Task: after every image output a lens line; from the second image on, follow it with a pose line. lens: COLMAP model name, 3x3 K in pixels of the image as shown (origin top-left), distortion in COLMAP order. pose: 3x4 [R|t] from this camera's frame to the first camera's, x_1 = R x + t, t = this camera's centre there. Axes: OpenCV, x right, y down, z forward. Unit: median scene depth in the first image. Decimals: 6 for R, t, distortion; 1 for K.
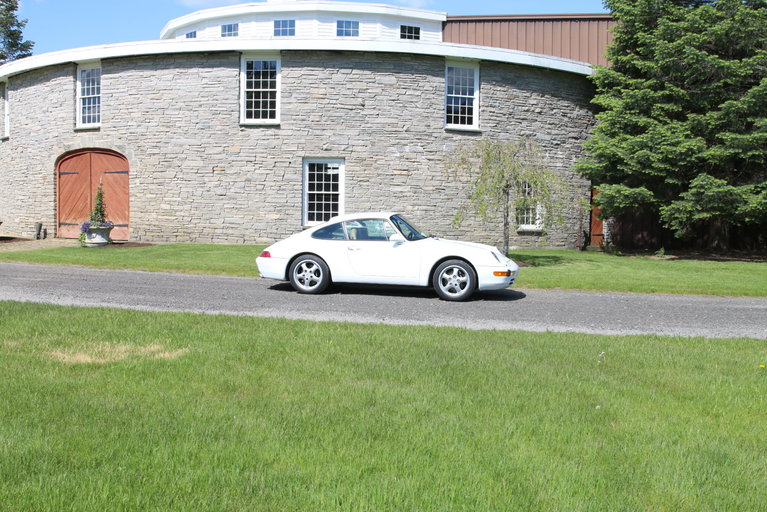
lens RADIAL K [[845.8, 0, 383.5], [0, 845.8, 256.0], [0, 0, 1]] dist [-0.108470, 0.090266]
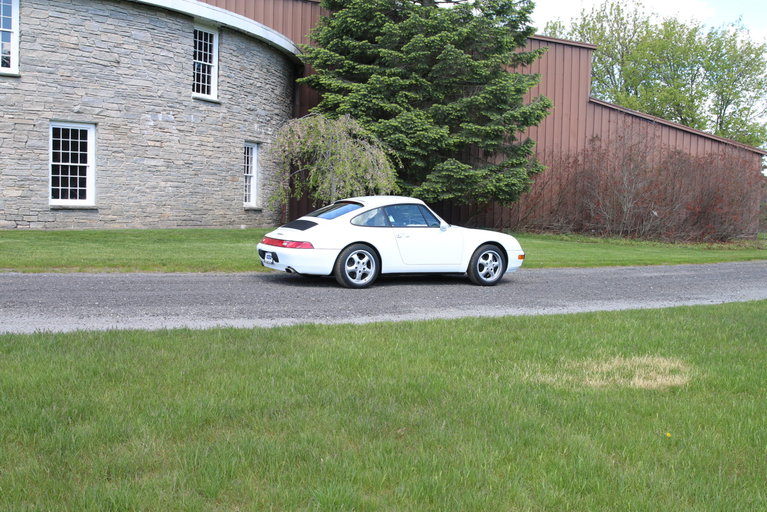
lens RADIAL K [[845.8, 0, 383.5], [0, 845.8, 256.0], [0, 0, 1]] dist [-0.108470, 0.090266]
pose [[0.734808, -0.040988, 0.677036, -0.405445], [0.016031, 0.998943, 0.043078, -0.016322], [-0.678086, -0.020801, 0.734688, 0.200703]]
